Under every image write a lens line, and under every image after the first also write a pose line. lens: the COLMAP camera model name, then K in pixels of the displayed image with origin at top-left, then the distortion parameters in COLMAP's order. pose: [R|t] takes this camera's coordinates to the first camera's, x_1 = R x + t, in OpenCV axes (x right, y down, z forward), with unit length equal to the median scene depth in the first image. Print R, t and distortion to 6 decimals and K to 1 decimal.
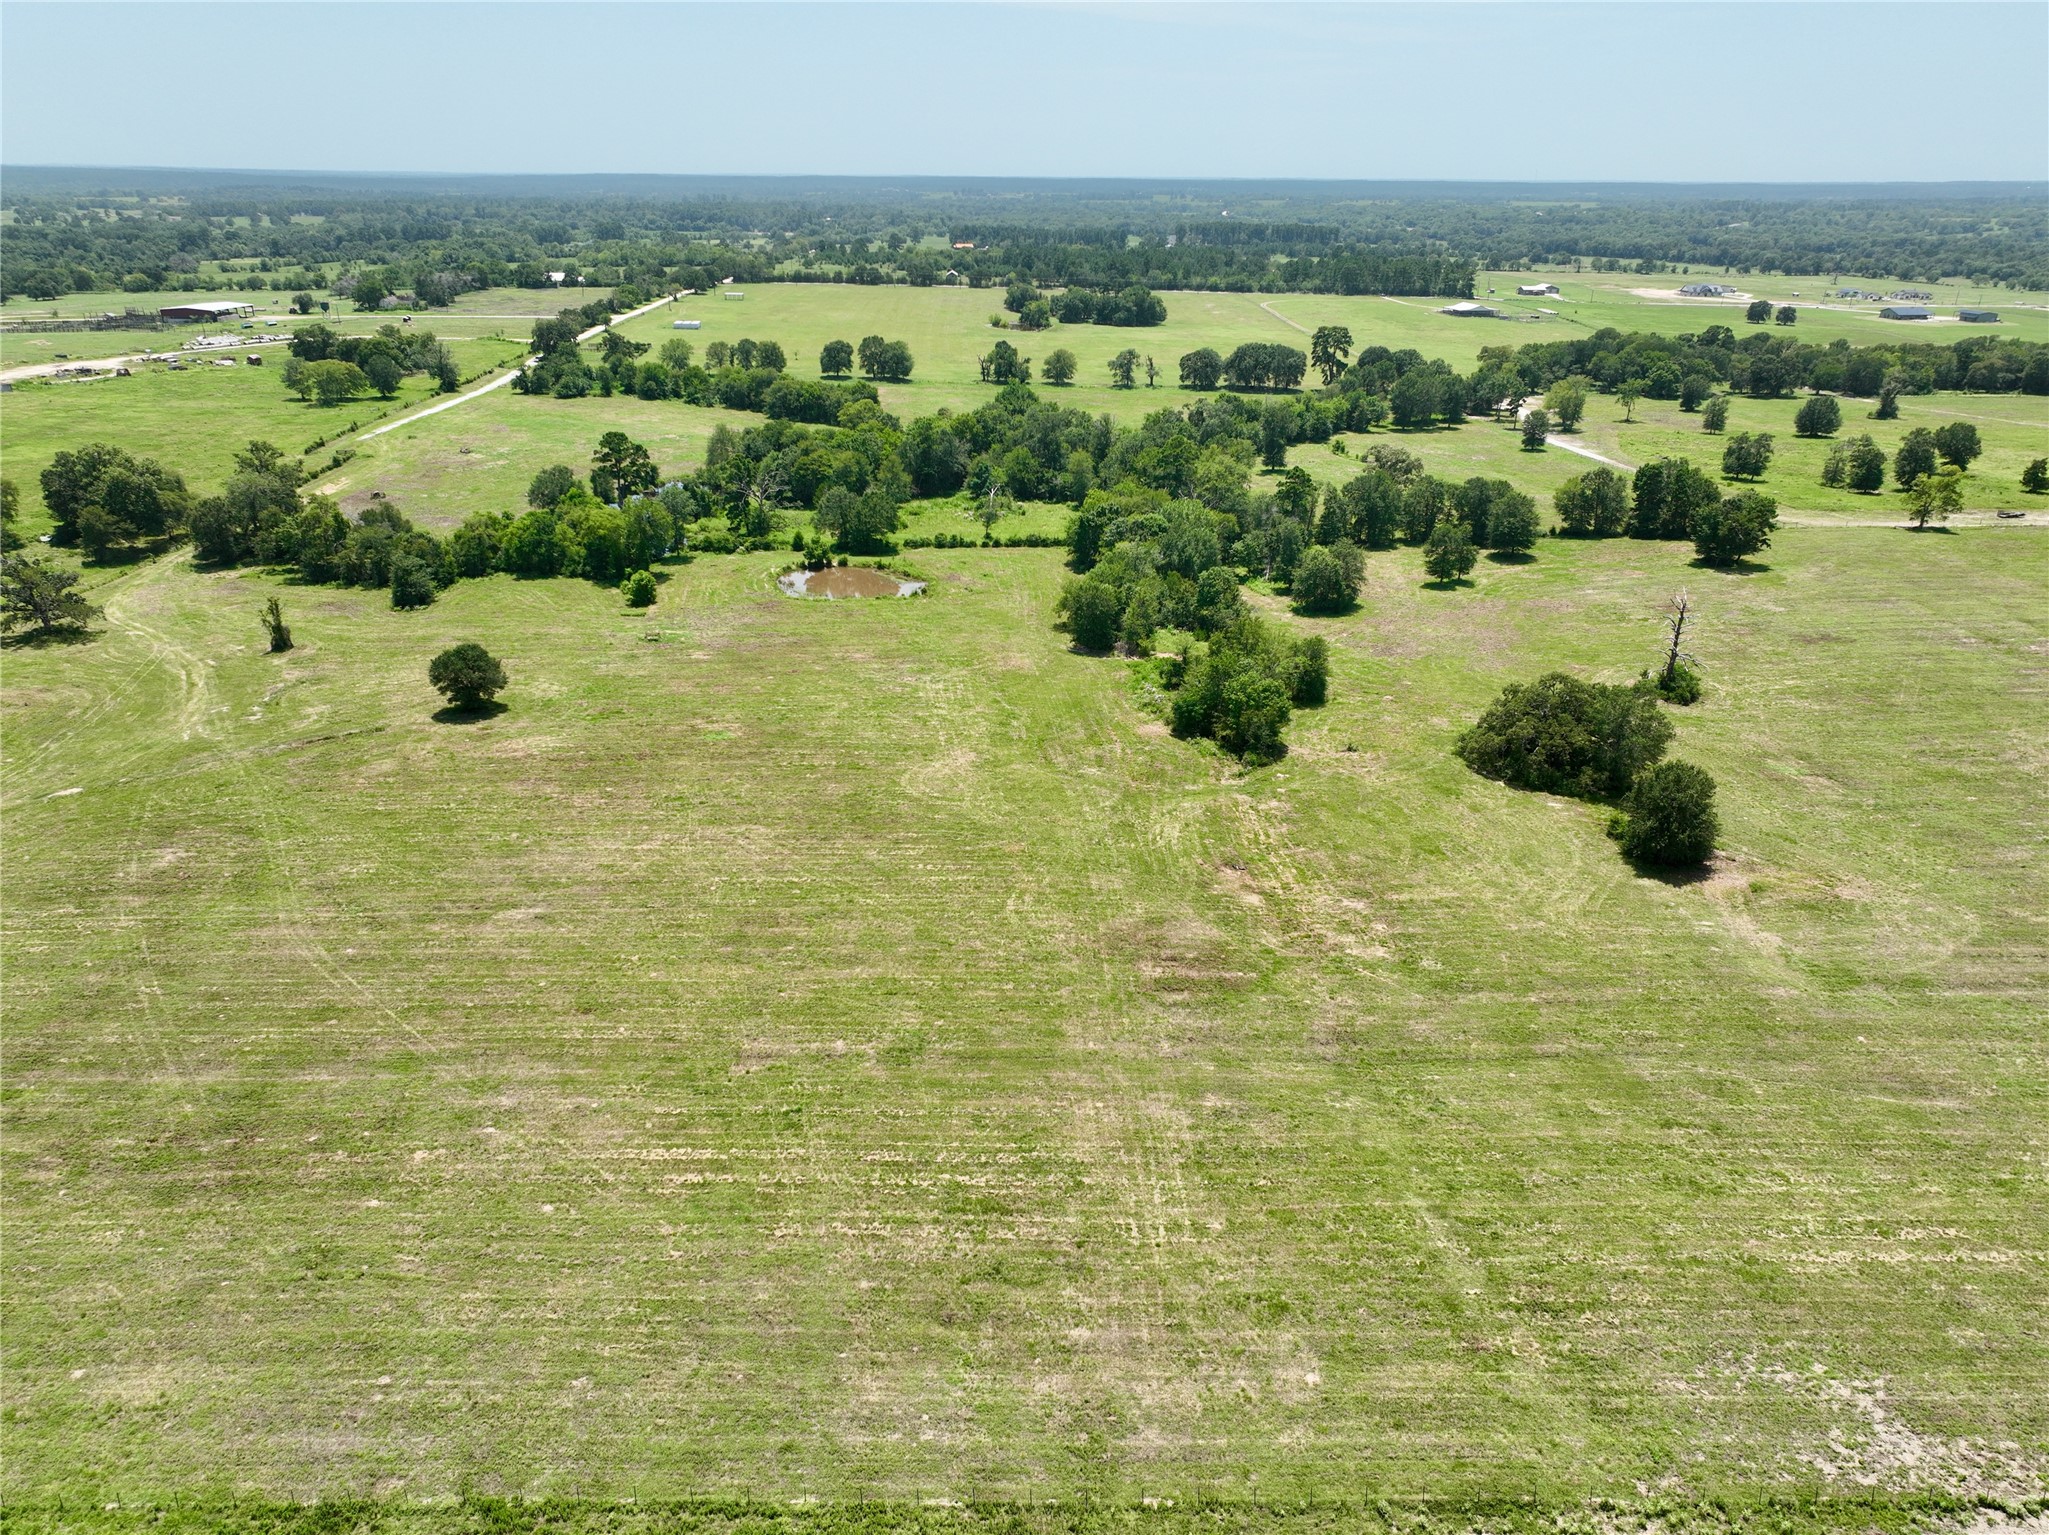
lens RADIAL K [[1428.7, 0, 1021.6], [0, 1428.7, 768.1], [0, 0, 1]] dist [-0.006348, 0.016328]
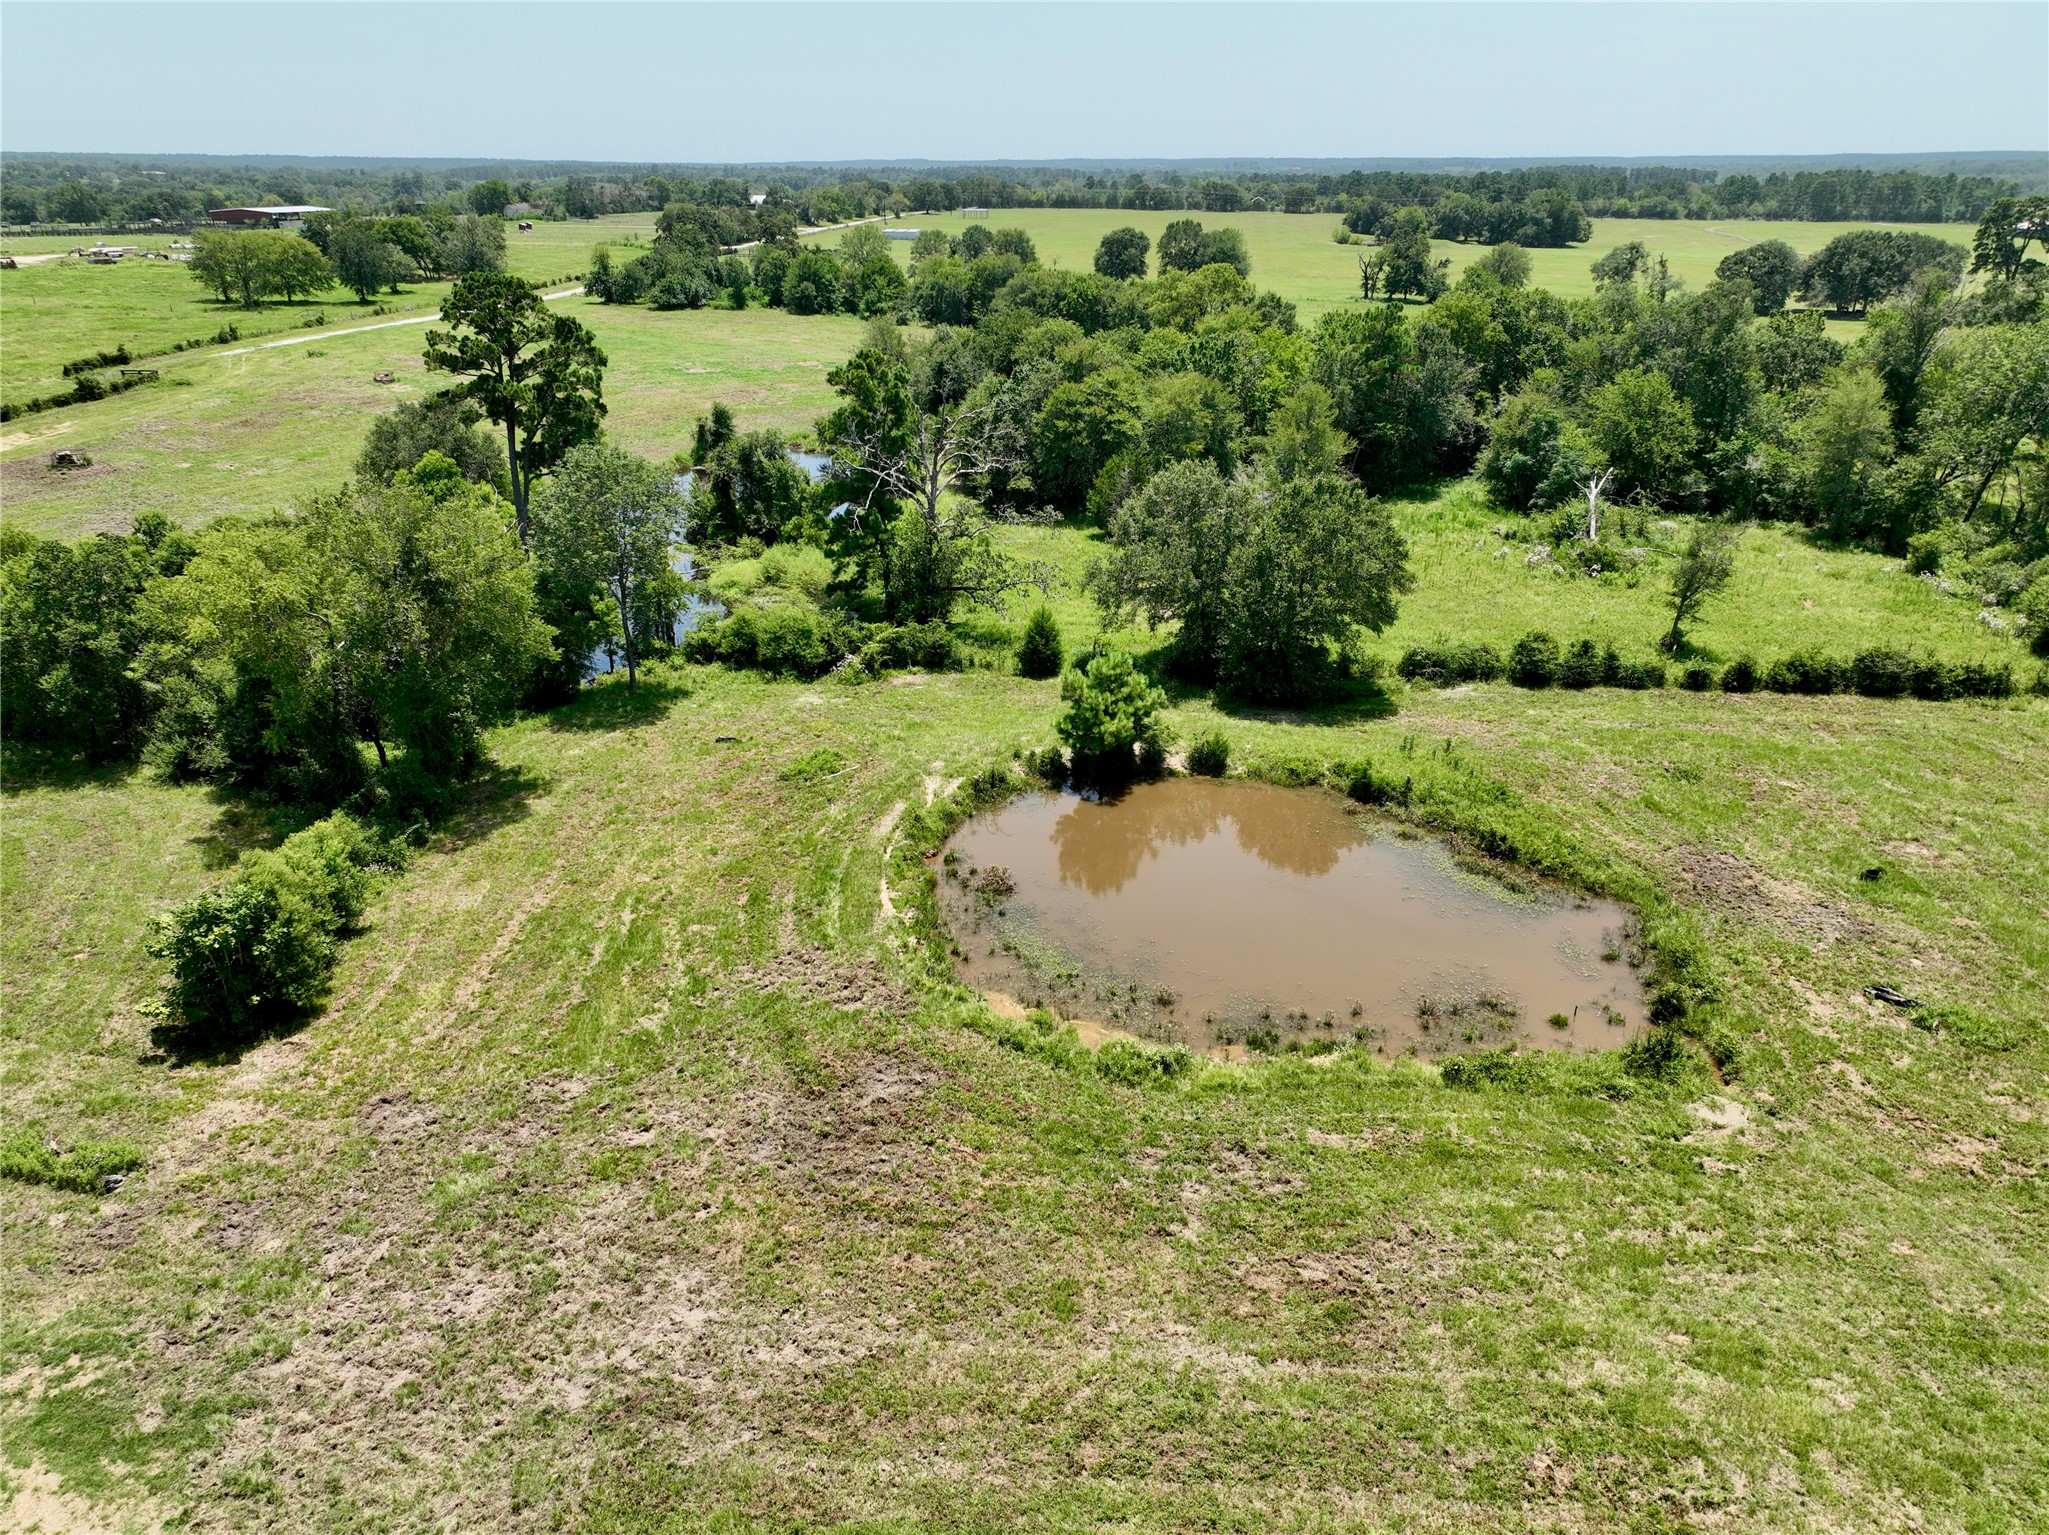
lens RADIAL K [[1428.7, 0, 1029.7], [0, 1428.7, 770.8], [0, 0, 1]] dist [-0.006348, 0.016328]
pose [[0.986431, 0.055607, -0.154469, -0.069585], [-0.054220, 0.998442, 0.013181, -0.085113], [0.154962, -0.004627, 0.987910, 0.441603]]
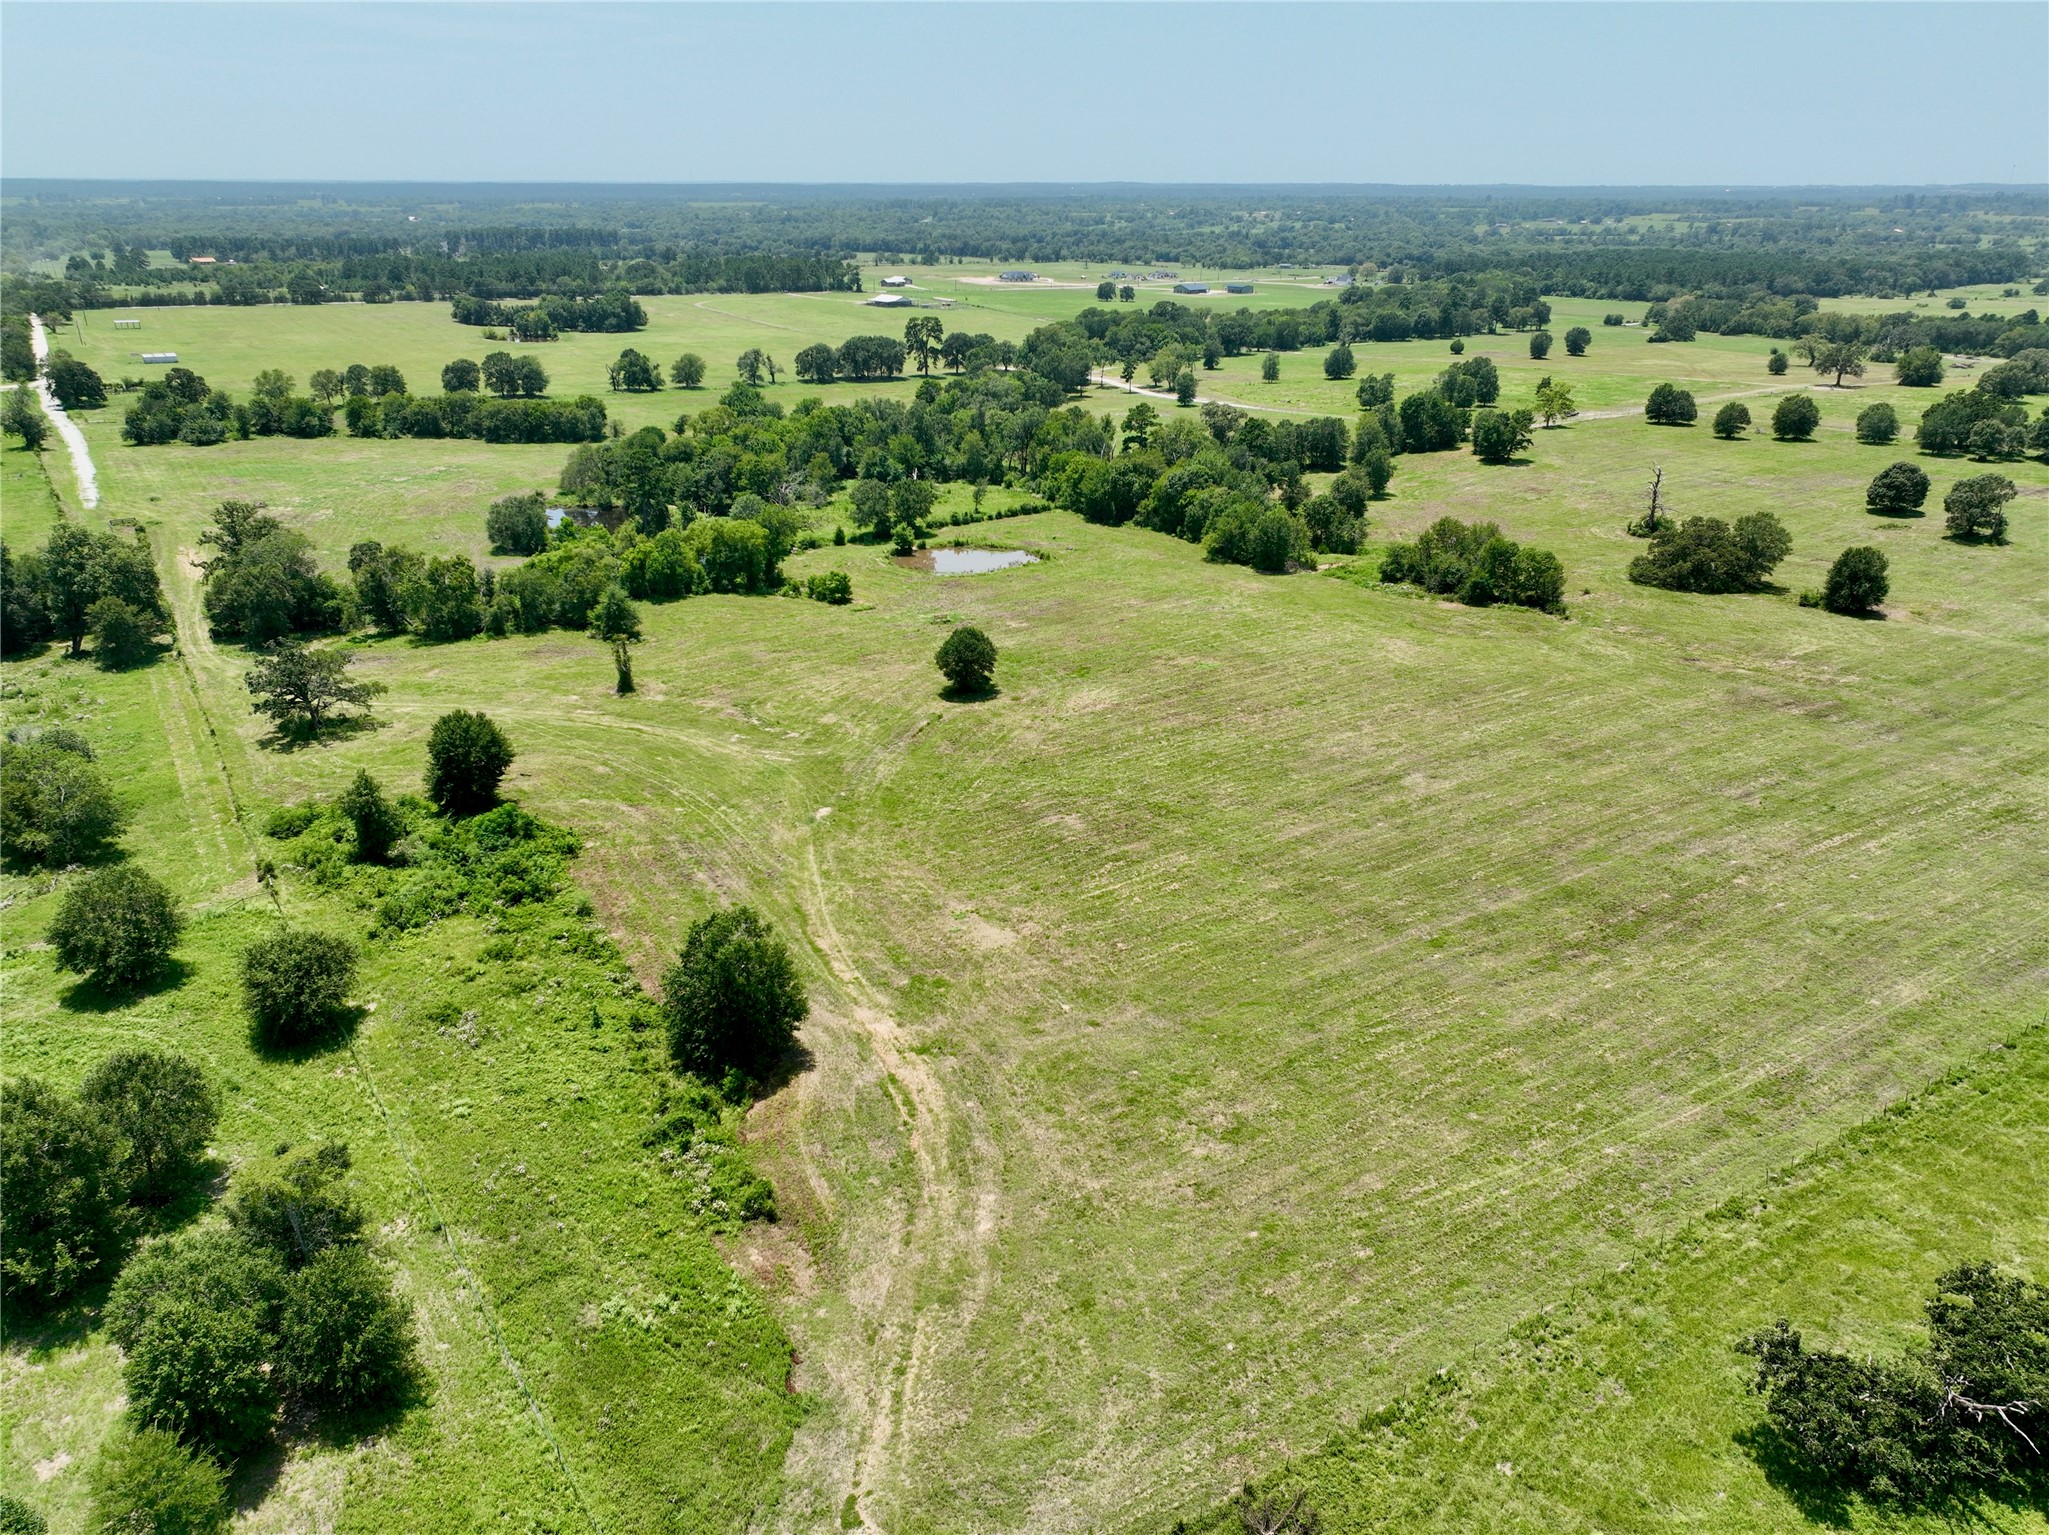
lens RADIAL K [[1428.7, 0, 1029.1], [0, 1428.7, 764.1], [0, 0, 1]] dist [-0.006348, 0.016328]
pose [[0.843830, -0.206780, 0.495170, -0.369058], [0.208442, 0.976618, 0.052619, -0.014012], [-0.494473, 0.058813, 0.867201, 0.024240]]
